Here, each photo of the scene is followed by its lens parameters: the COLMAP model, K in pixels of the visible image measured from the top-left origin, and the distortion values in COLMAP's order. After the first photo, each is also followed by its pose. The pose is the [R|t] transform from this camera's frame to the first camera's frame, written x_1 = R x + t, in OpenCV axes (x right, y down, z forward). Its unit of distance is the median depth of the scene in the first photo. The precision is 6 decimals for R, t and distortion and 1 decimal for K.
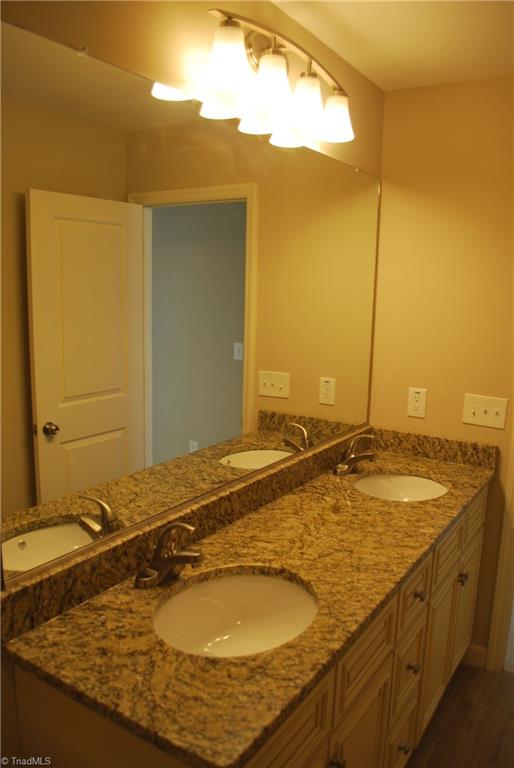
lens RADIAL K [[605.0, 0, 265.0], [0, 605.0, 385.6], [0, 0, 1]] dist [-0.084920, 0.016268]
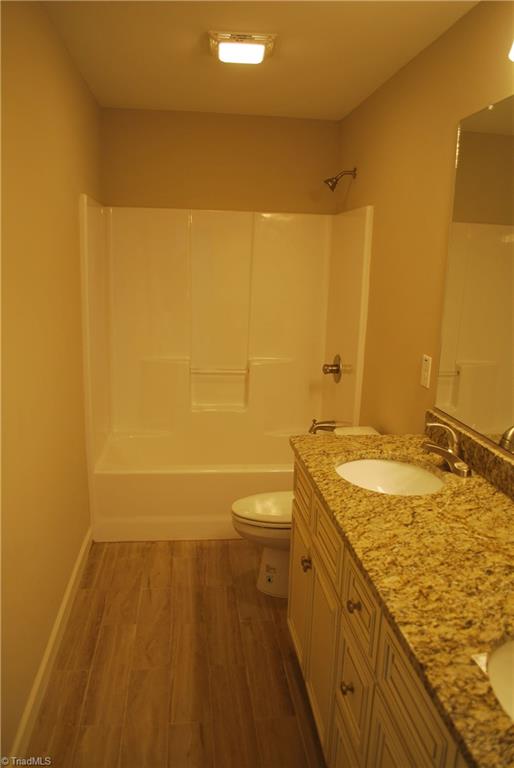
lens RADIAL K [[605.0, 0, 256.9], [0, 605.0, 378.3], [0, 0, 1]] dist [-0.084920, 0.016268]
pose [[-0.777052, 0.081459, -0.624144, 0.852617], [-0.142006, 0.943338, 0.299914, -0.184974], [0.613209, 0.321681, -0.721454, 1.387959]]
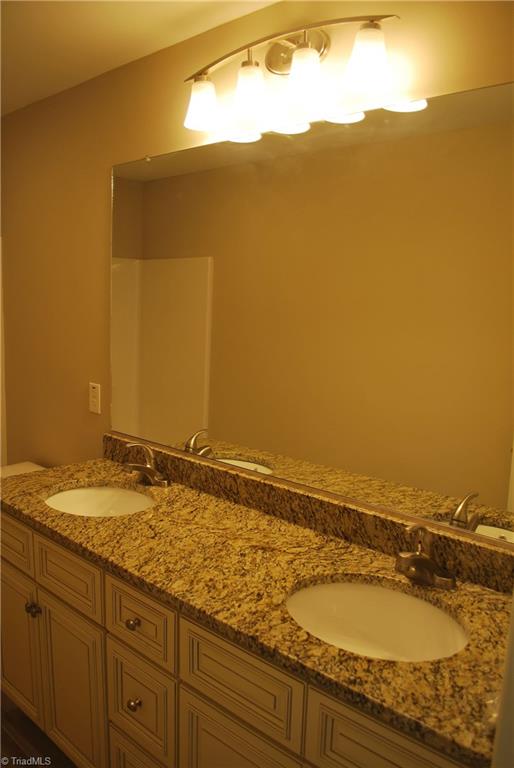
lens RADIAL K [[605.0, 0, 259.3], [0, 605.0, 378.2], [0, 0, 1]] dist [-0.084920, 0.016268]
pose [[-0.169876, 0.103784, -0.979985, 1.038898], [-0.187931, 0.972777, 0.135597, -0.158059], [0.967380, 0.207204, -0.145748, 1.204721]]
